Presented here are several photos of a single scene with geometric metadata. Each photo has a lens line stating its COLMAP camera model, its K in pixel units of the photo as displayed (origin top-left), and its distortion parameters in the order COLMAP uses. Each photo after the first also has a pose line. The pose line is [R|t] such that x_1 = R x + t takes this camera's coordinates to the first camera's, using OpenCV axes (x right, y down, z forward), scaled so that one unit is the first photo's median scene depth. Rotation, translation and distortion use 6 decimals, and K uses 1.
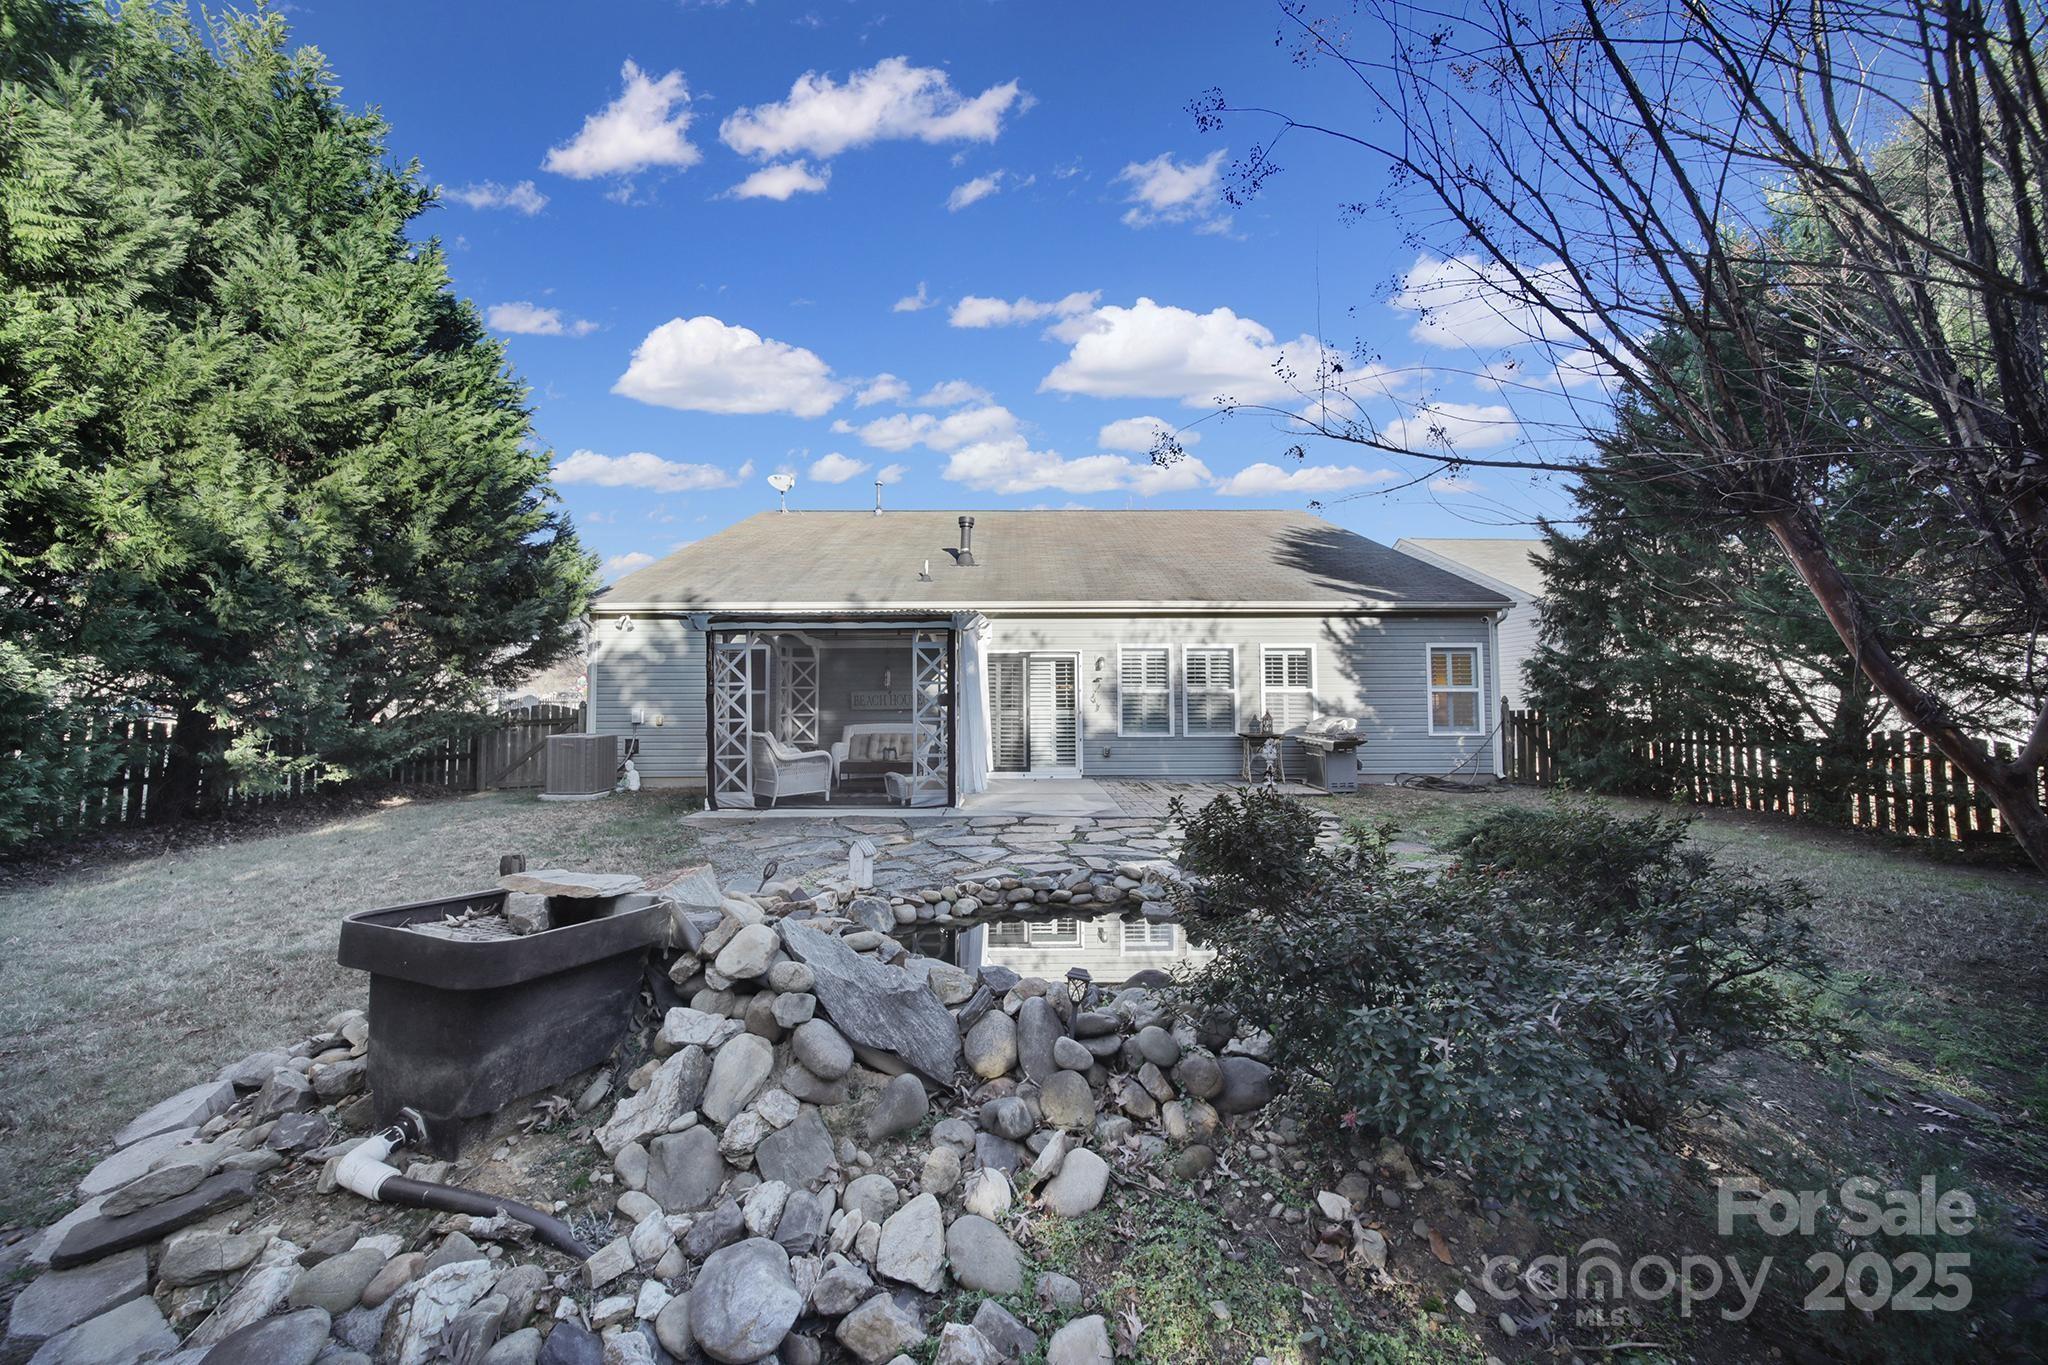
lens RADIAL K [[725.9, 0, 1025.4], [0, 725.9, 684.5], [0, 0, 1]] dist [-0.001703, -0.000161]
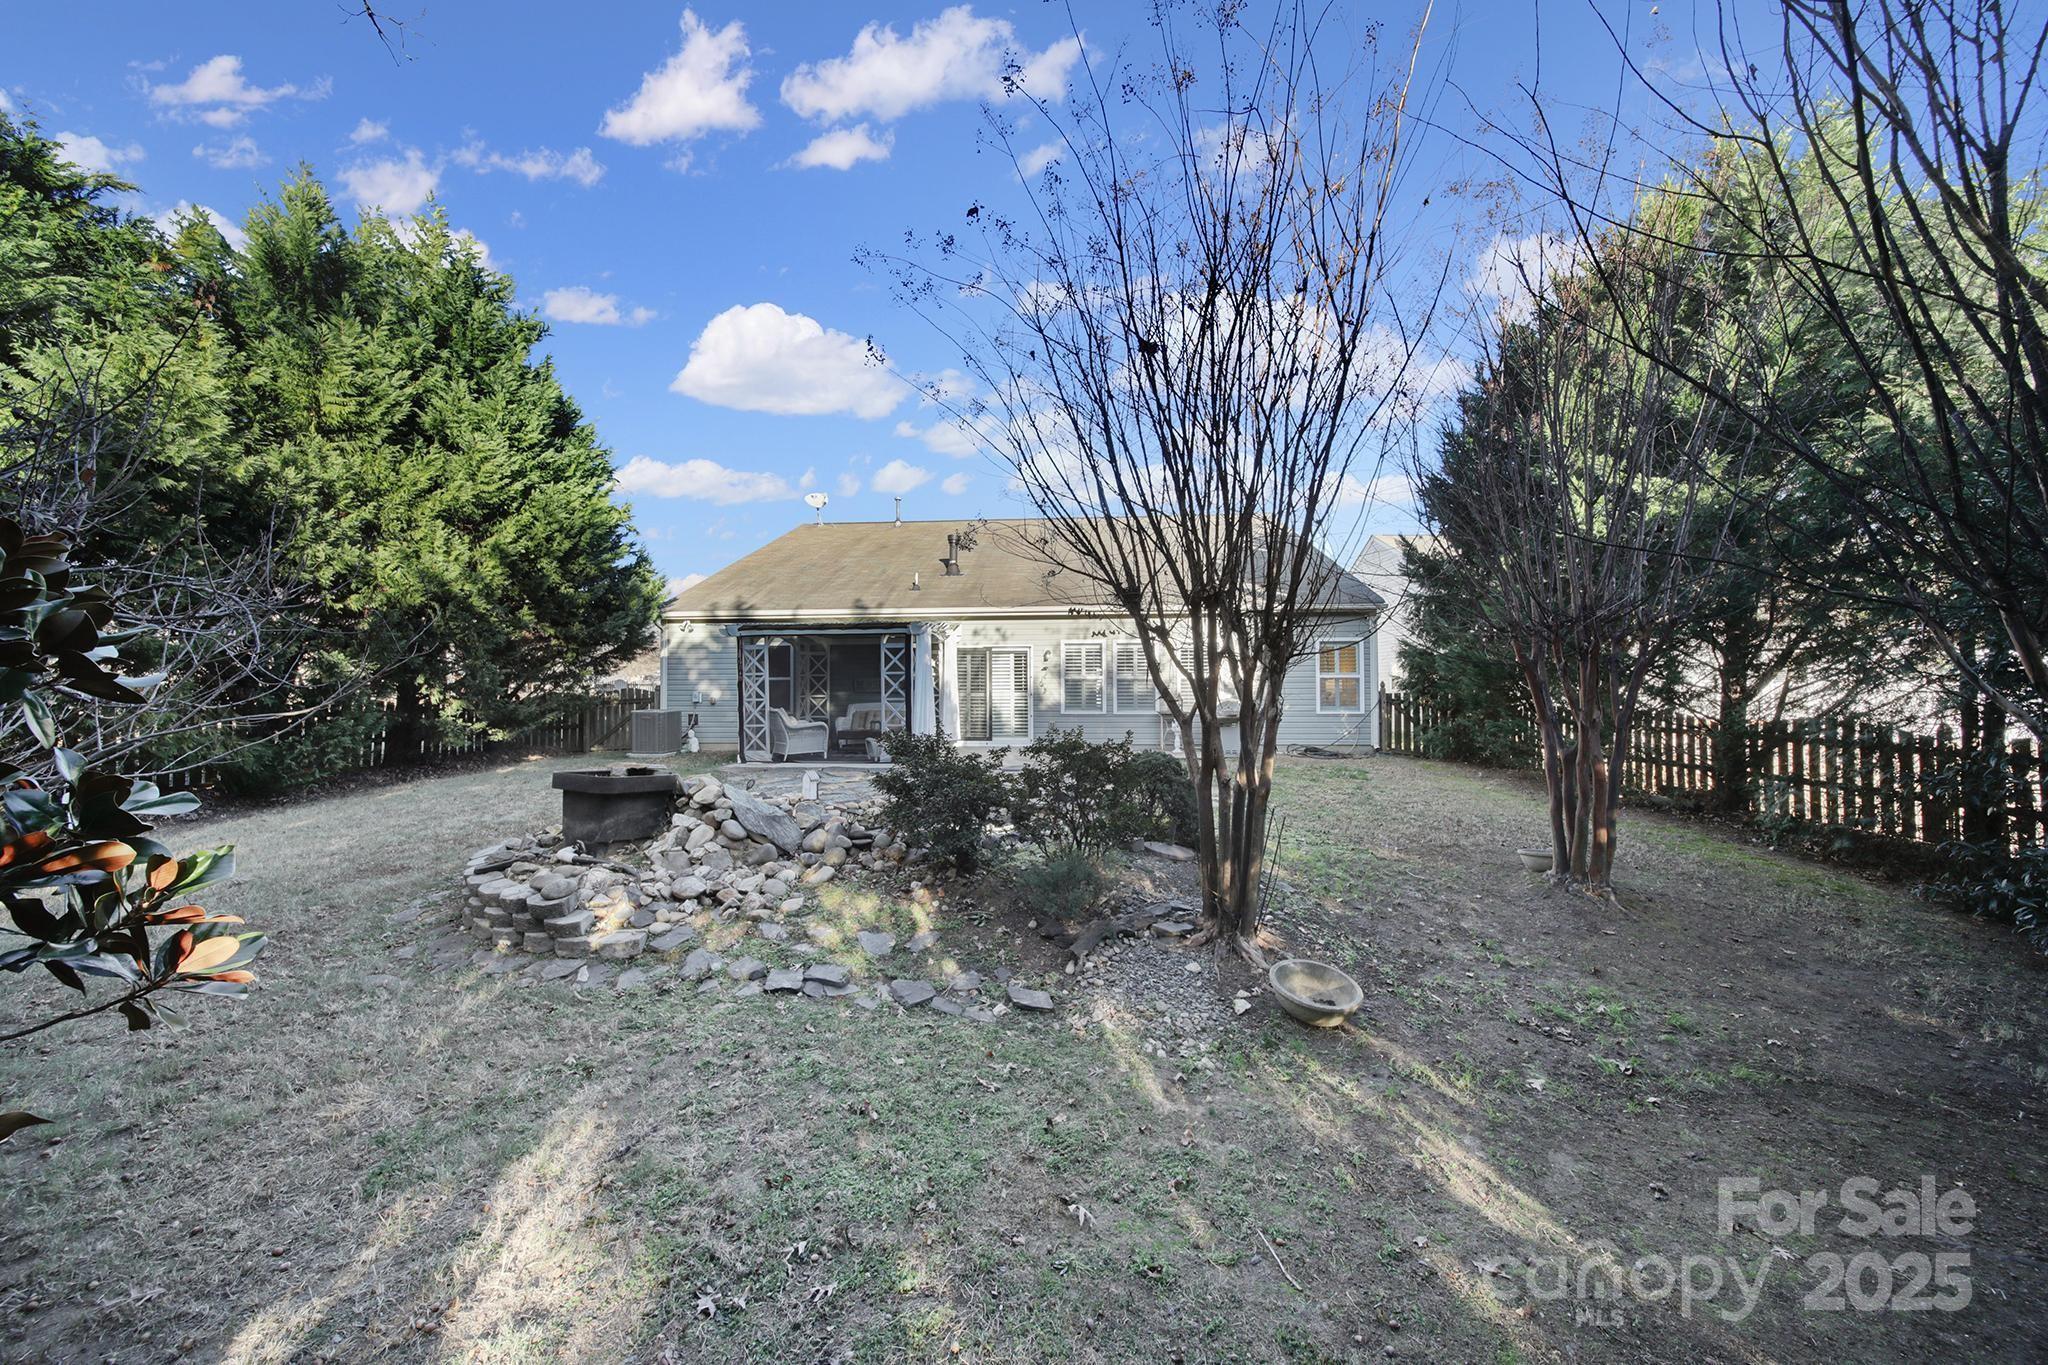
lens RADIAL K [[741.4, 0, 1024.0], [0, 741.4, 682.5], [0, 0, 1]] dist [0.014273, -0.000004]
pose [[0.994801, -0.000381, -0.101836, 0.268634], [0.002695, 0.999741, 0.022588, -0.015628], [0.101801, -0.022745, 0.994545, -0.392308]]
